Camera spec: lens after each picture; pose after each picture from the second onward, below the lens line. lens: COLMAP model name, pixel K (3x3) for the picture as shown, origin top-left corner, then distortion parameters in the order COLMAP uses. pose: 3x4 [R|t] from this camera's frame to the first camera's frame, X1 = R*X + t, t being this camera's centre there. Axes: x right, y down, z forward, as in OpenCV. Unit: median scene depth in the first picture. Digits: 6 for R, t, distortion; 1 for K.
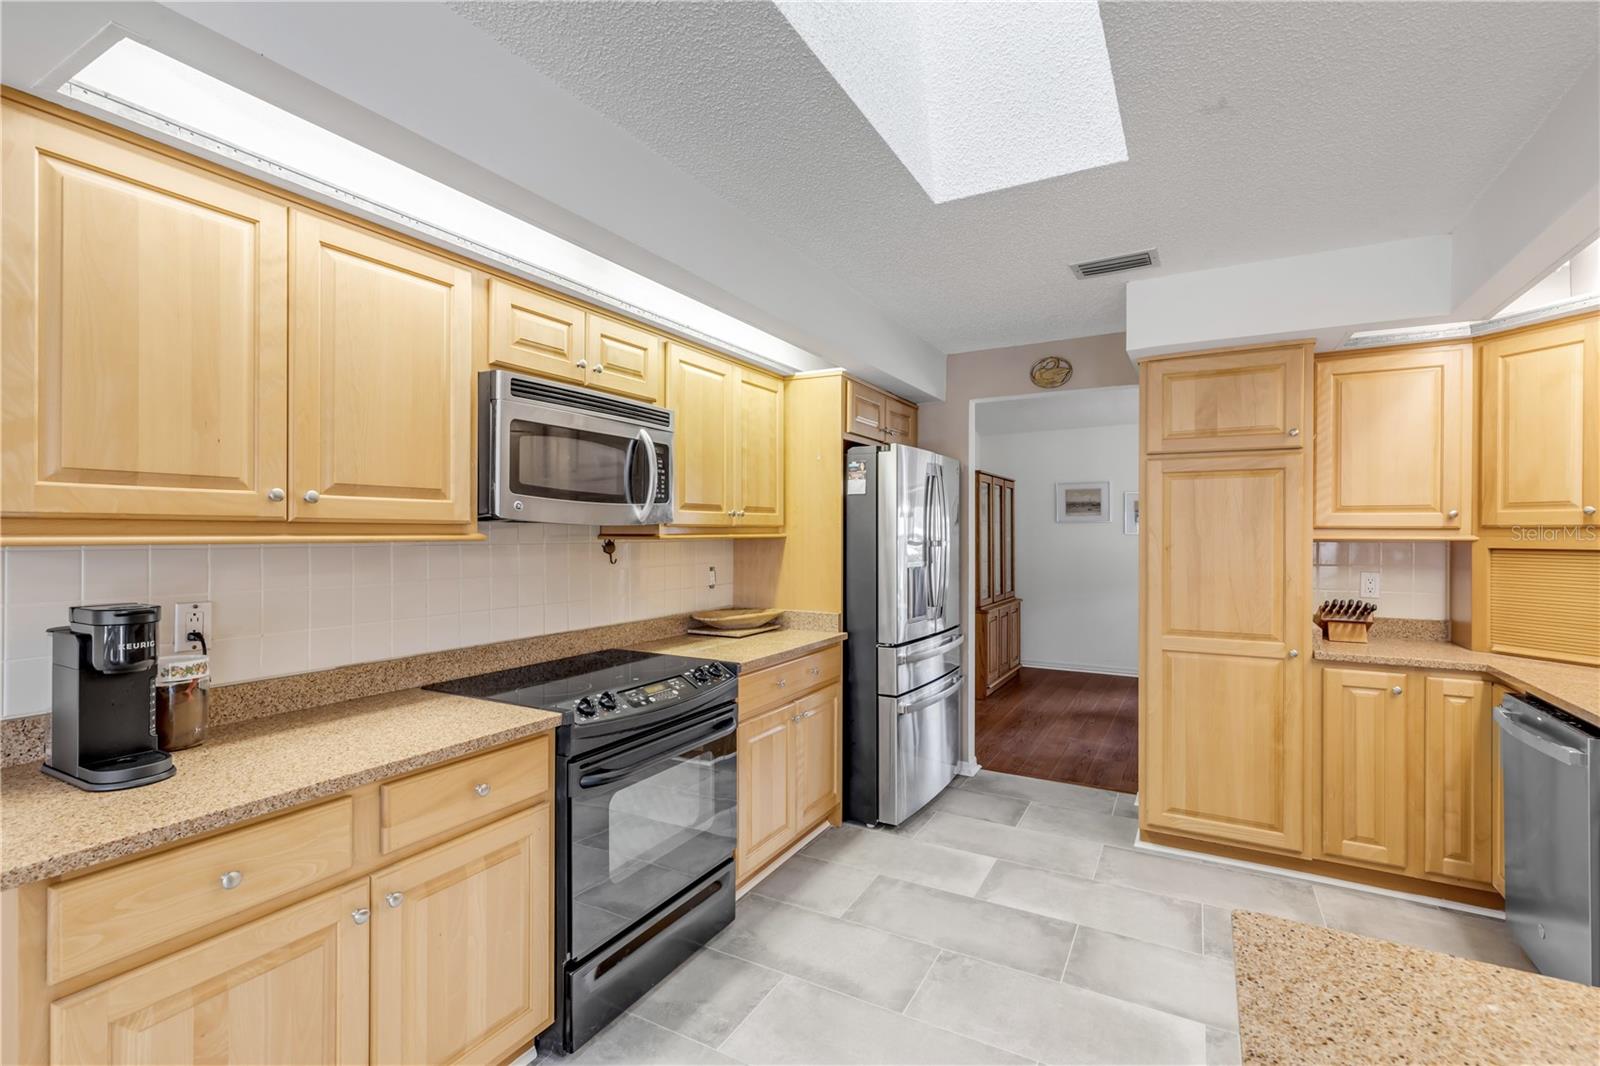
lens RADIAL K [[726.4, 0, 799.2], [0, 726.4, 532.9], [0, 0, 1]] dist [0.012126, 0.000502]
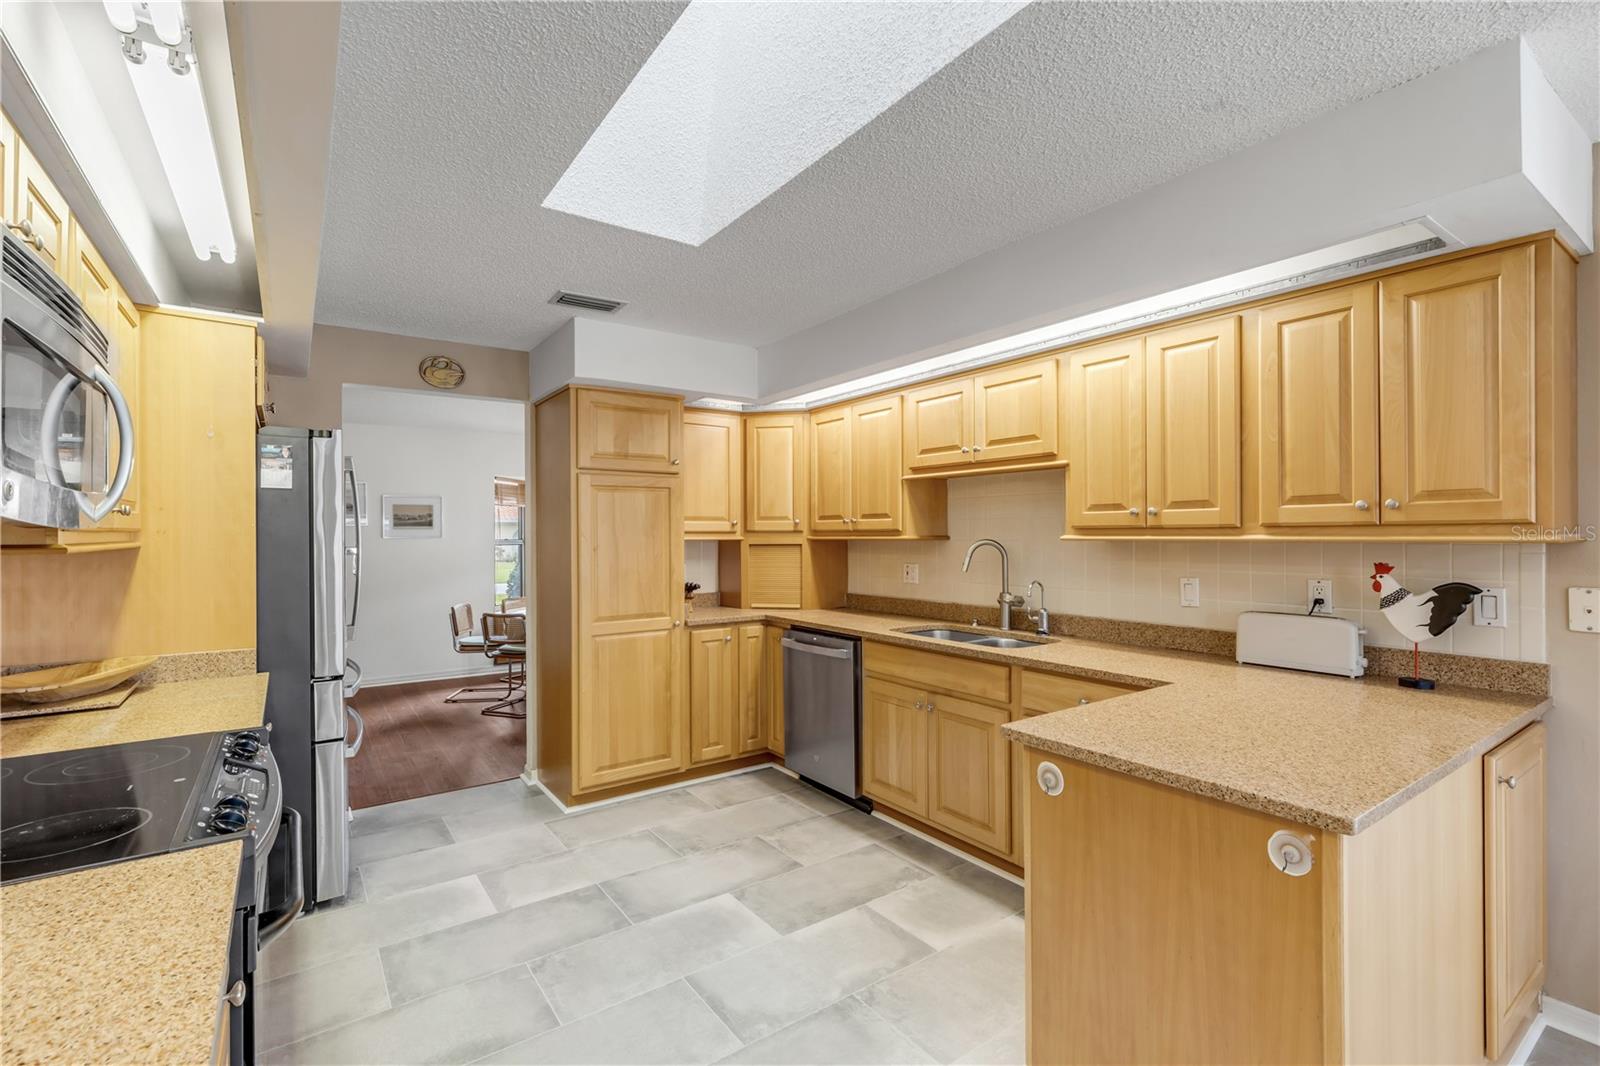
lens RADIAL K [[726.4, 0, 799.8], [0, 726.4, 533.2], [0, 0, 1]] dist [0.012126, 0.000502]
pose [[0.429389, -0.002876, 0.903115, -2.262216], [0.007877, 0.999969, -0.000561, -0.009026], [-0.903085, 0.007354, 0.429398, 1.041006]]
